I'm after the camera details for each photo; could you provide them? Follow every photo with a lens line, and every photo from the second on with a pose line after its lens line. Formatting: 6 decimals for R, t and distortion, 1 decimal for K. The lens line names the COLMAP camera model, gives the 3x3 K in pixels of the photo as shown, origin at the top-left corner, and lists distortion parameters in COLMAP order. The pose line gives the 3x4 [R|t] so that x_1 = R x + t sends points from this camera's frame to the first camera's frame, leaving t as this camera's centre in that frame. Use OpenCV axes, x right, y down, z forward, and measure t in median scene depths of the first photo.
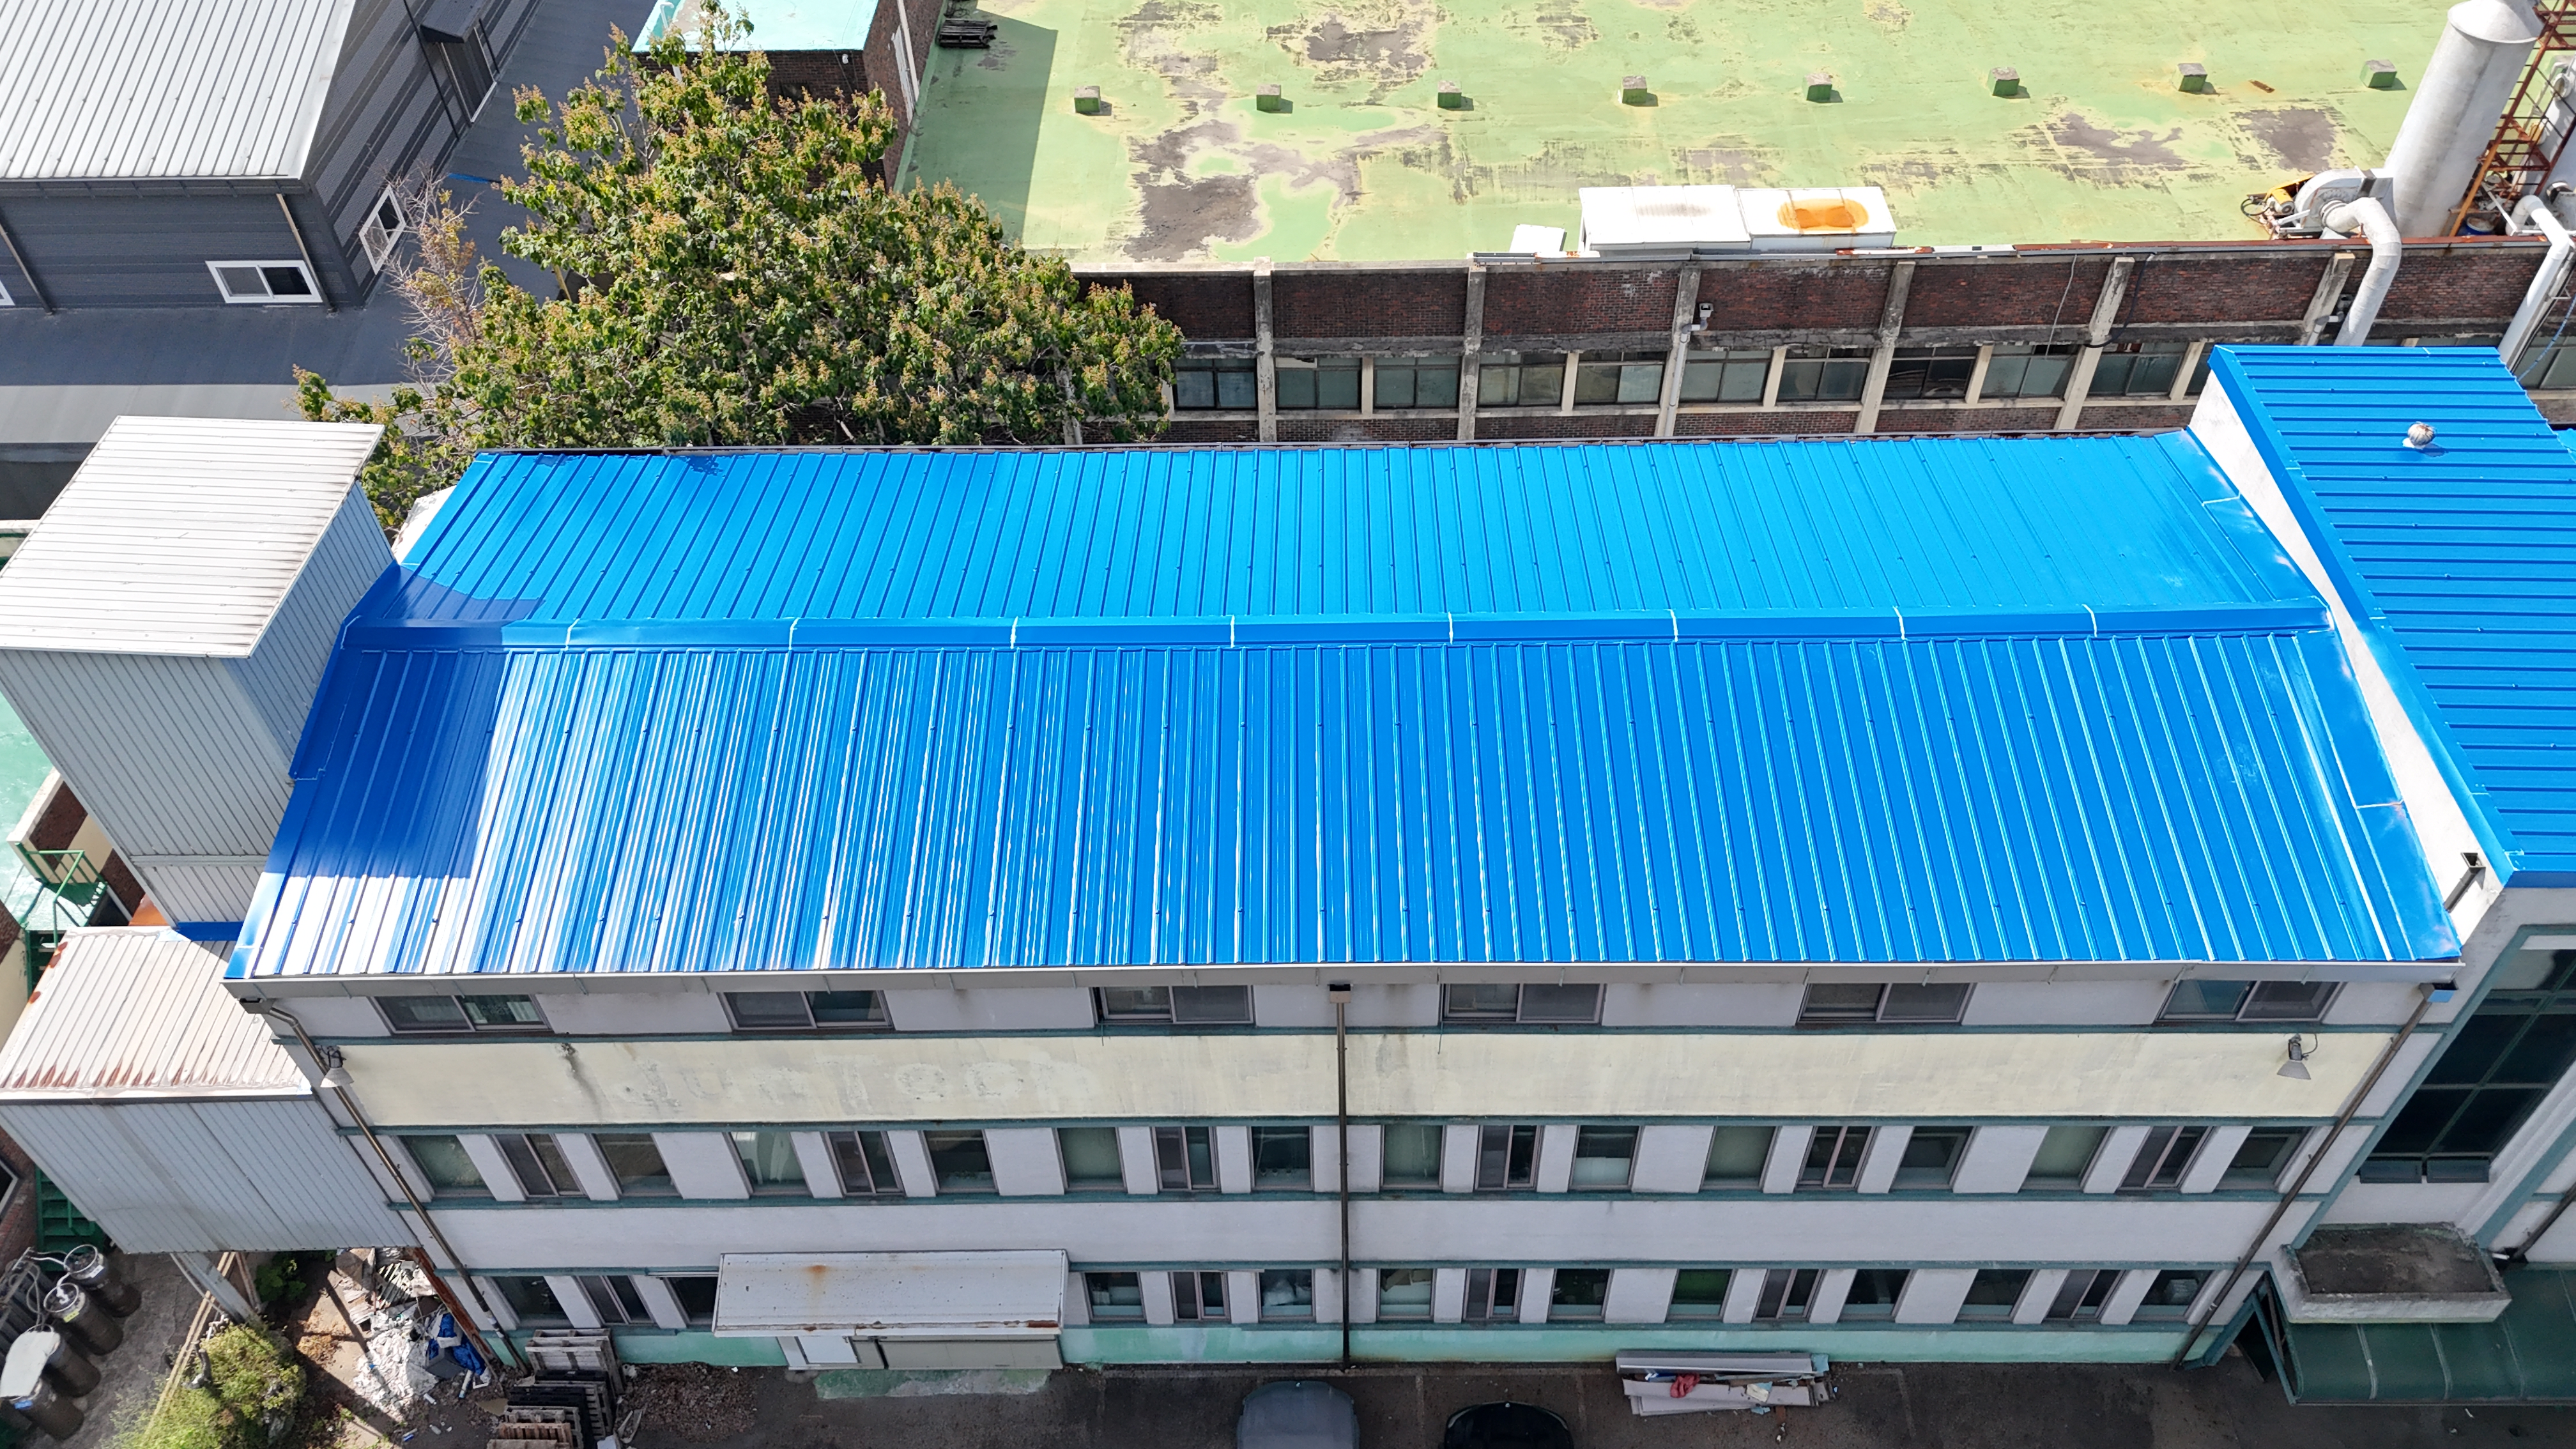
lens RADIAL K [[1910.4, 0, 1293.1], [0, 1910.4, 730.7], [0, 0, 1]] dist [0.078347, -0.076877]
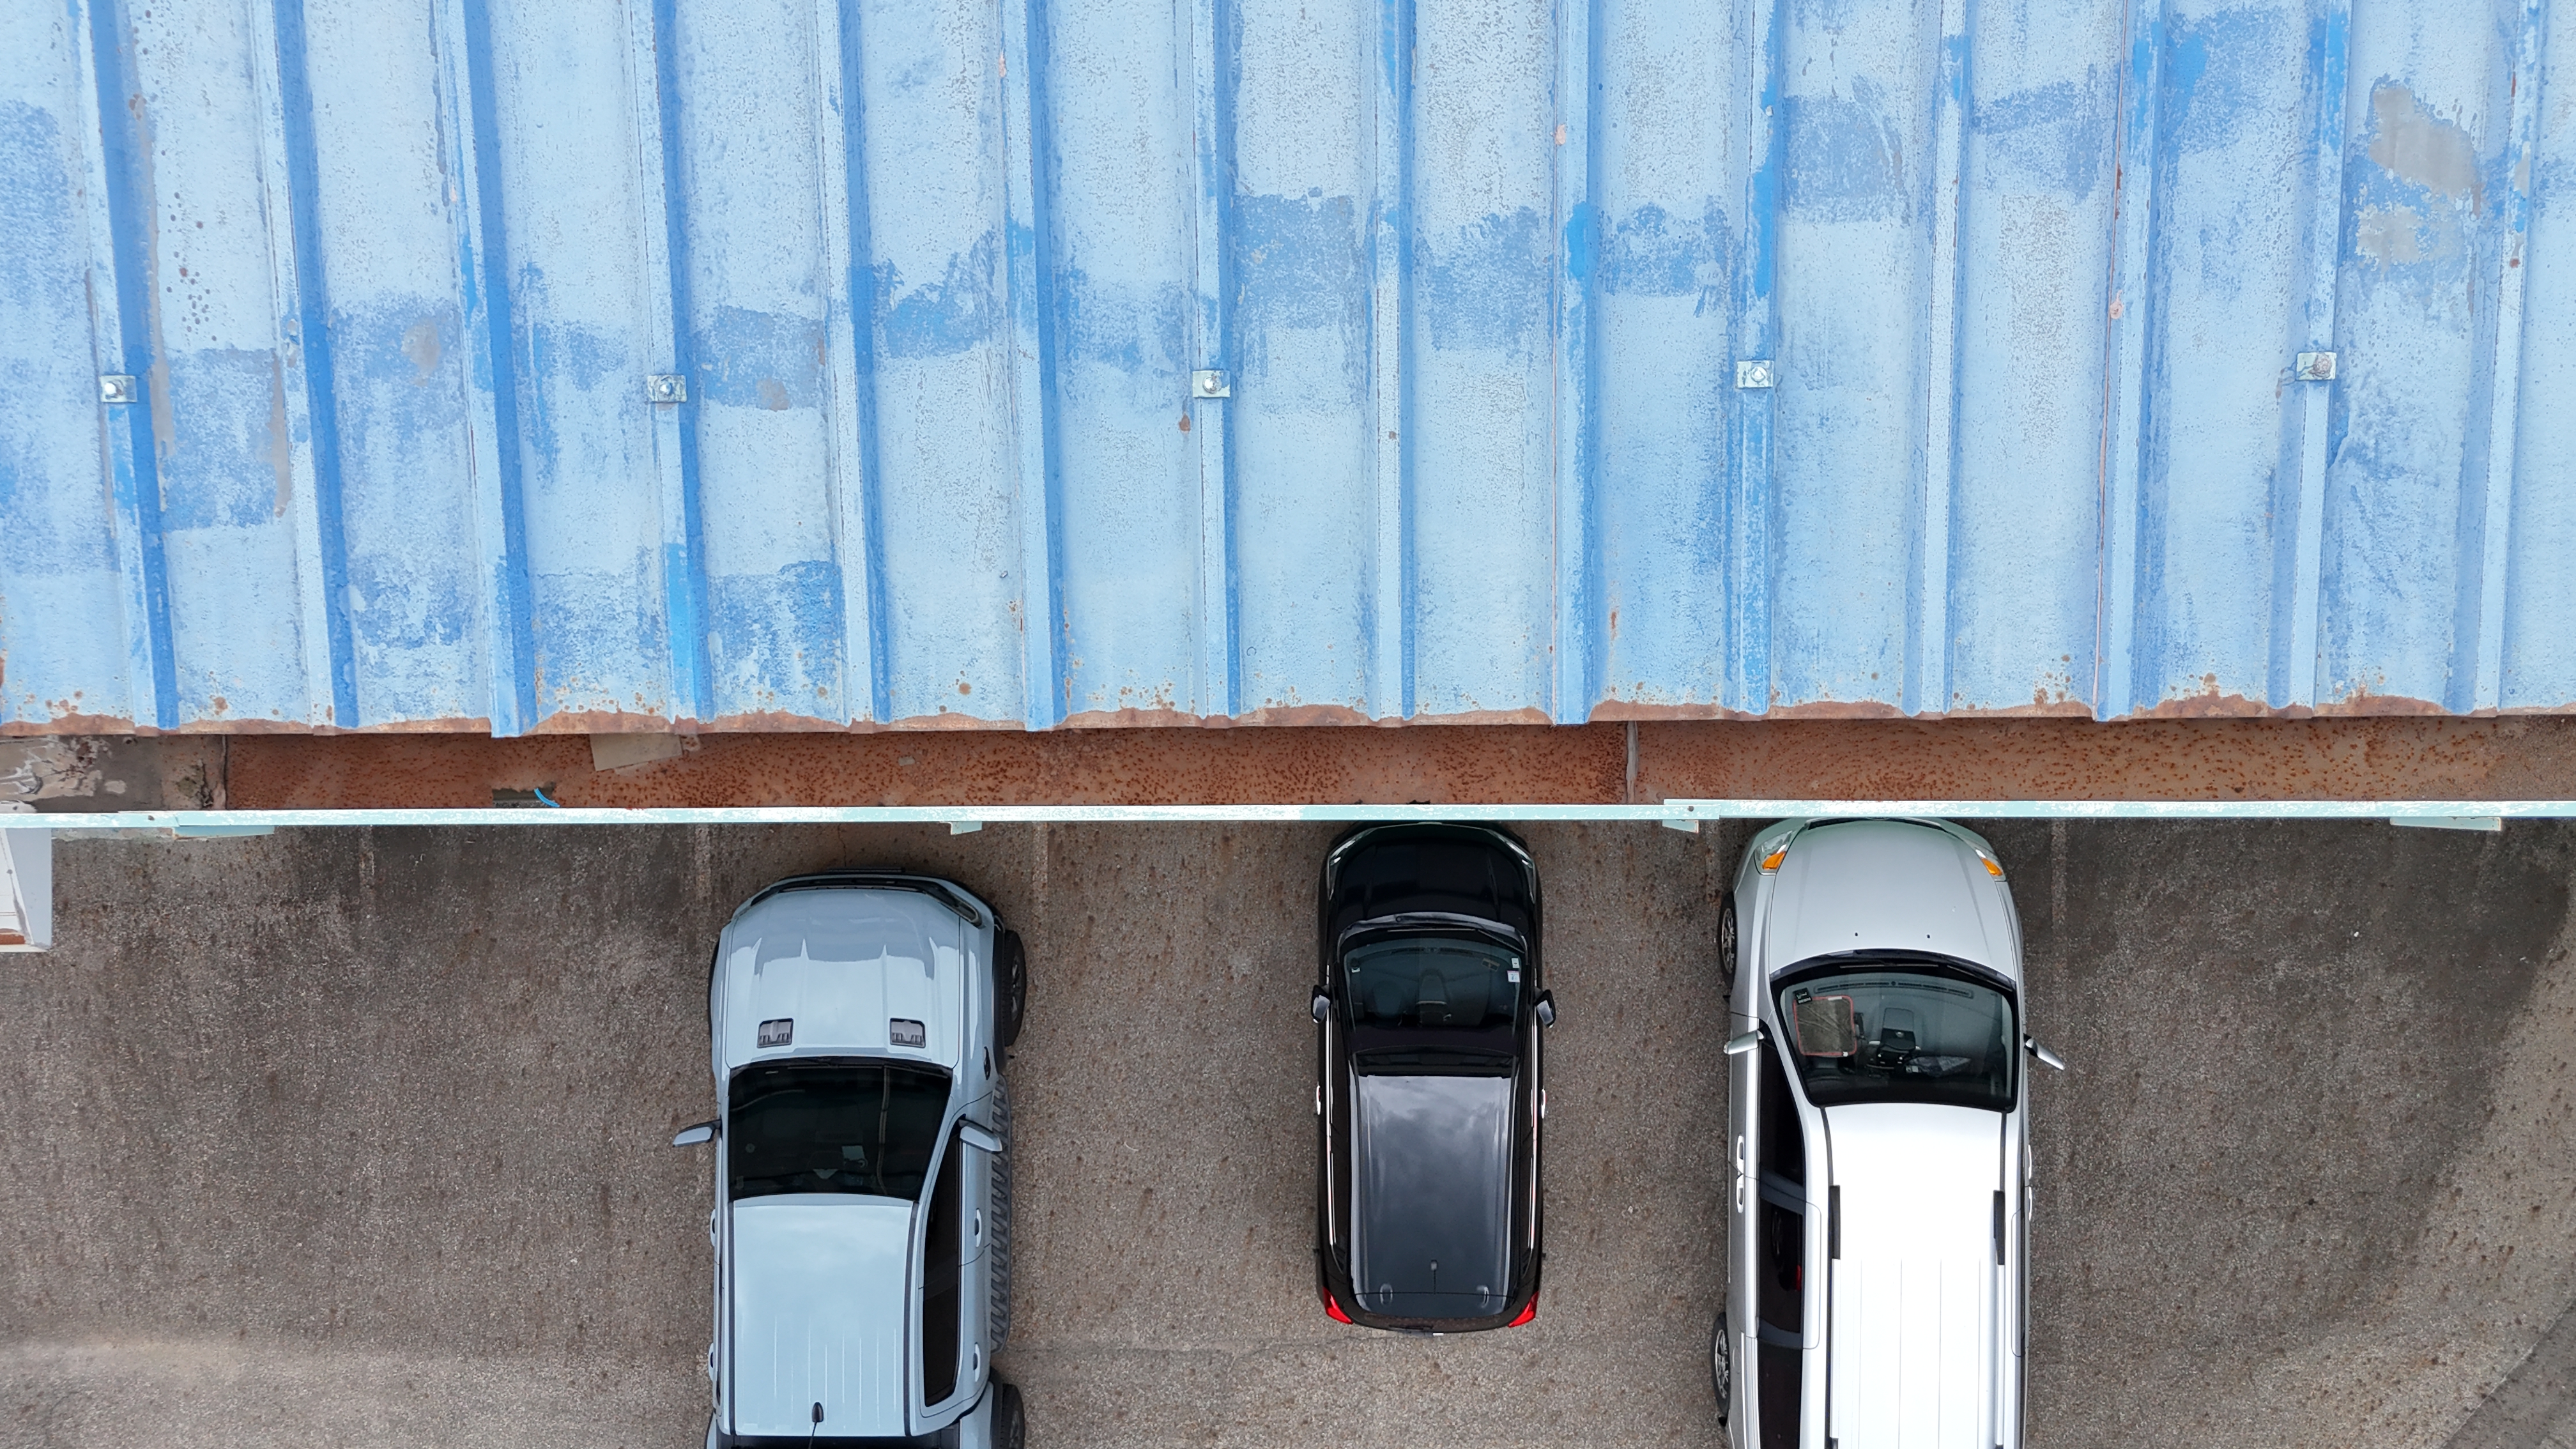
lens RADIAL K [[1910.4, 0, 1287.8], [0, 1910.4, 733.9], [0, 0, 1]] dist [0.078347, -0.076877]
pose [[0.999949, -0.009987, 0.001399, 0.129517], [0.006482, 0.742831, 0.669448, 0.008550], [-0.007725, -0.669405, 0.742858, 0.678408]]
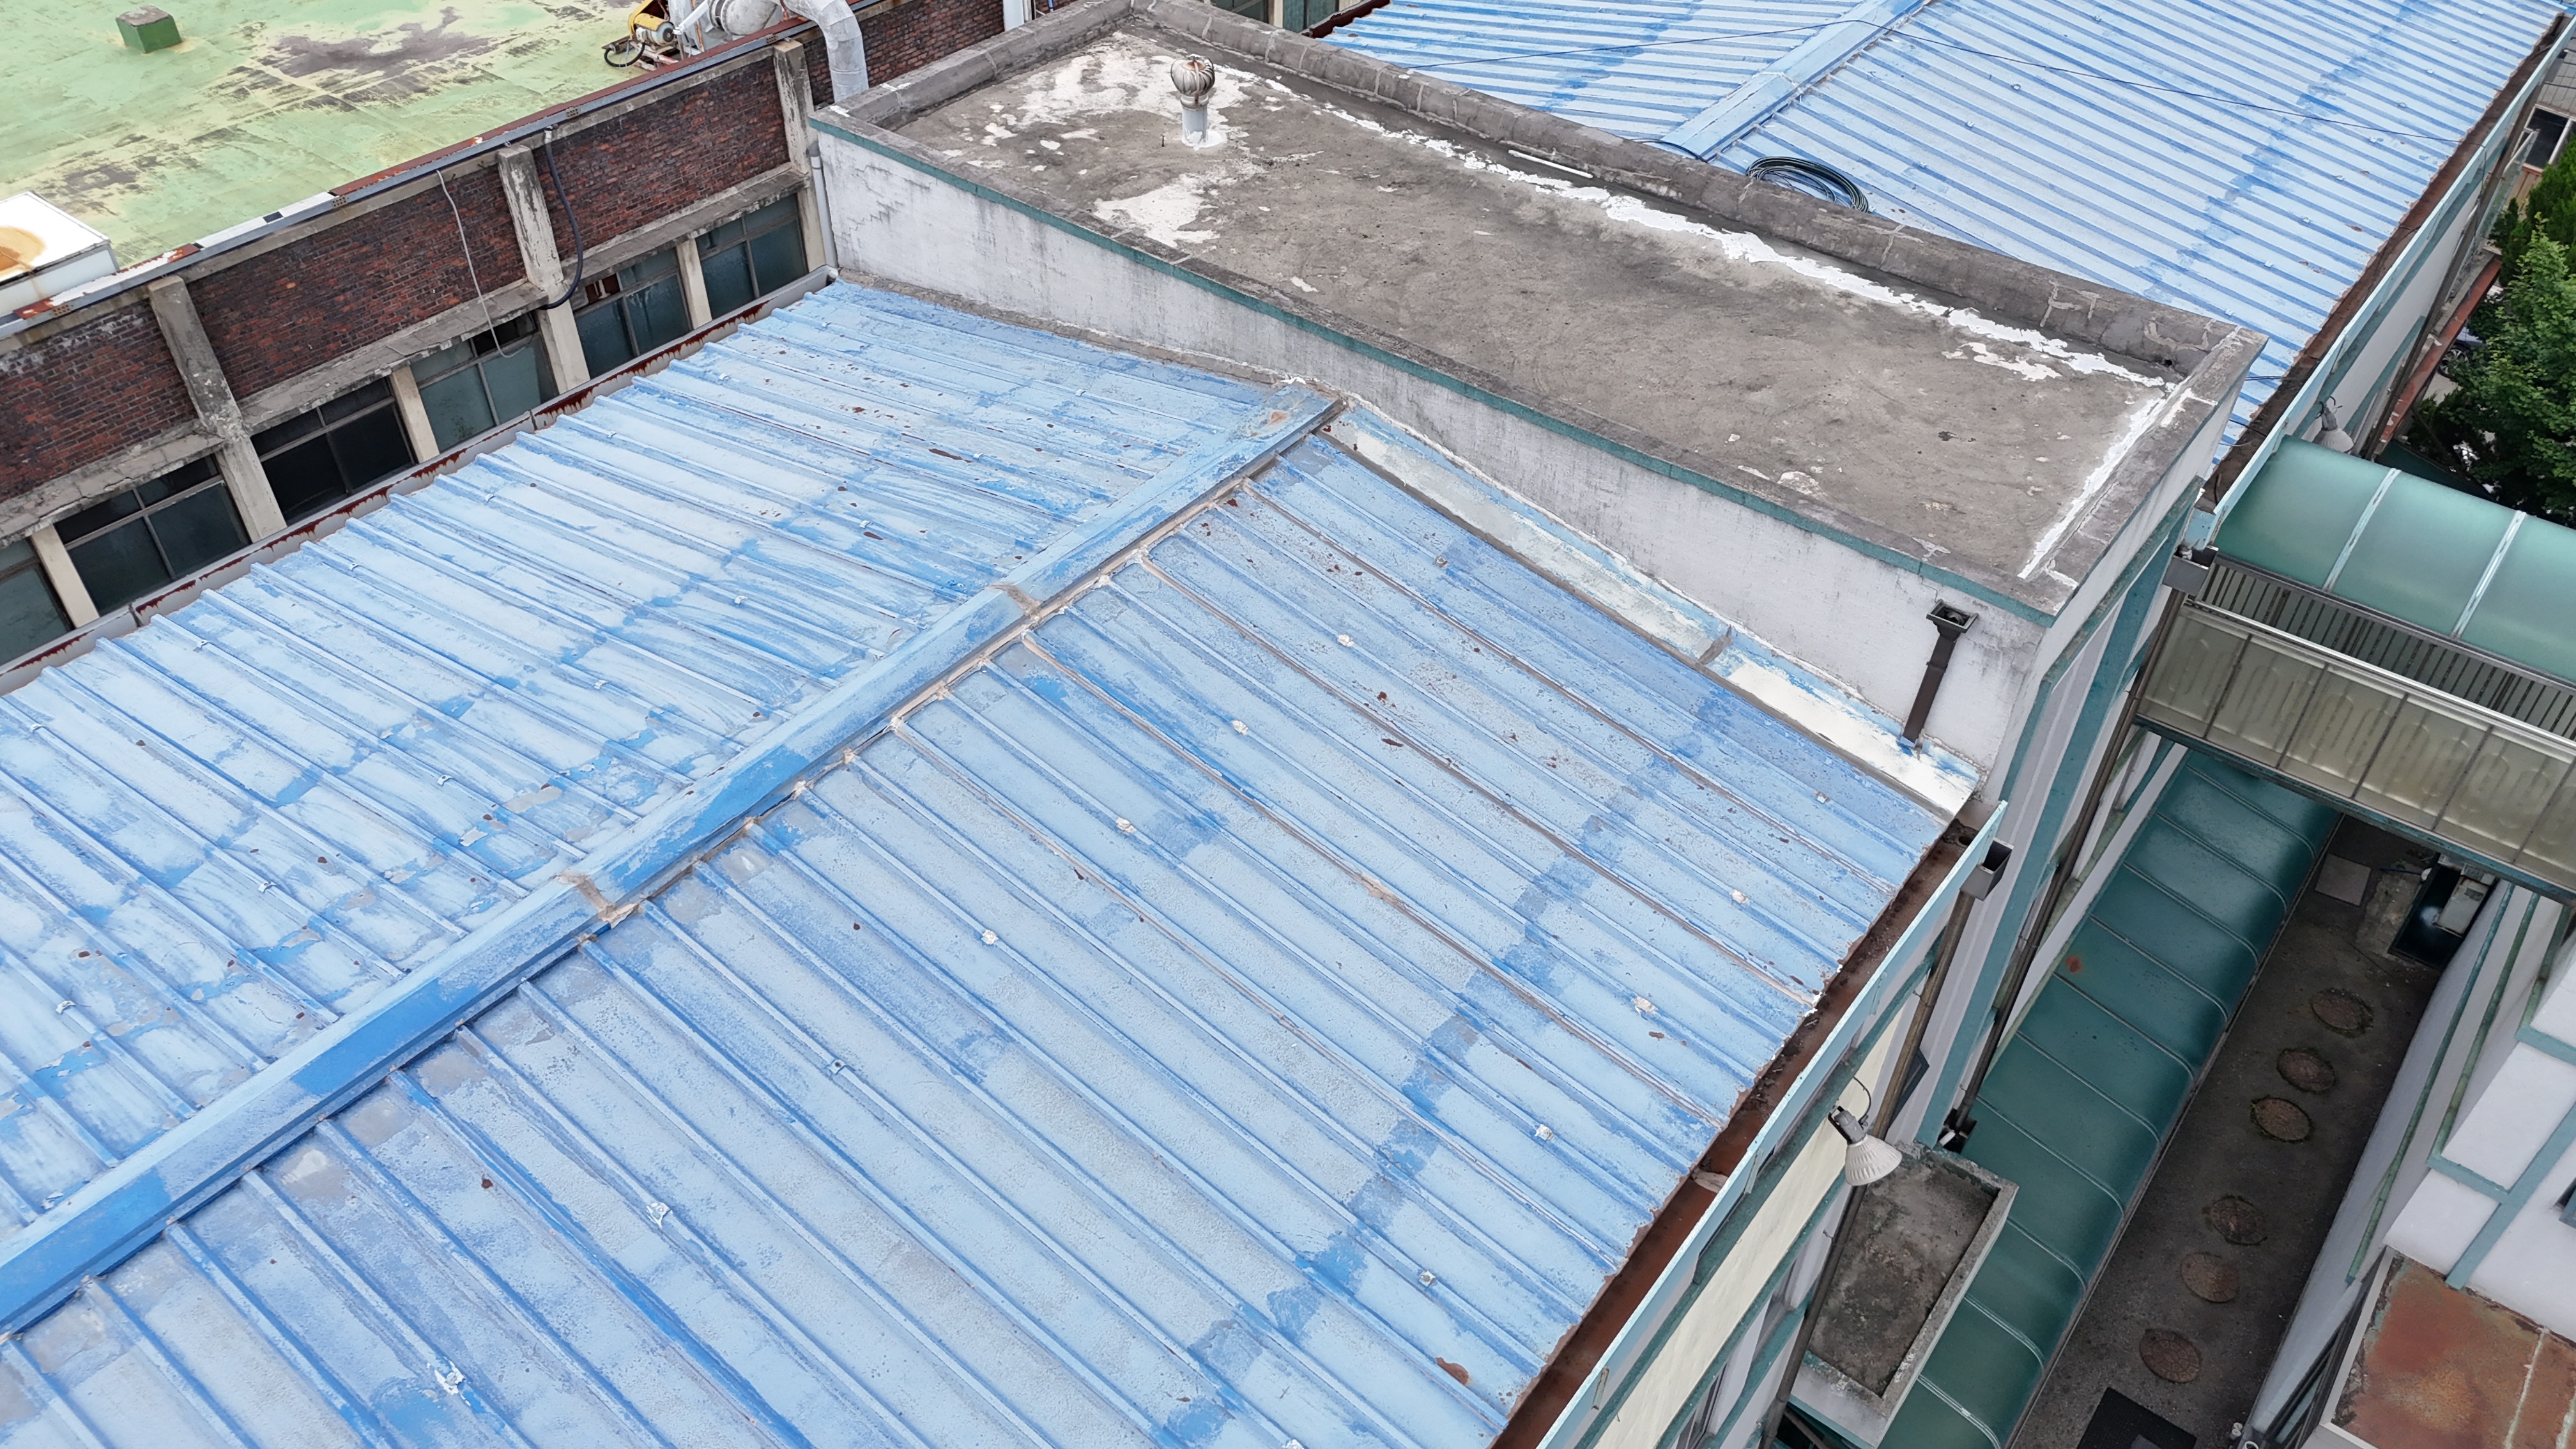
lens RADIAL K [[1910.4, 0, 1300.7], [0, 1910.4, 726.3], [0, 0, 1]] dist [0.078347, -0.076877]
pose [[0.608667, -0.507376, 0.609995, 0.146831], [0.553497, 0.822367, 0.131728, -0.048551], [-0.568476, 0.257452, 0.781379, 0.537911]]
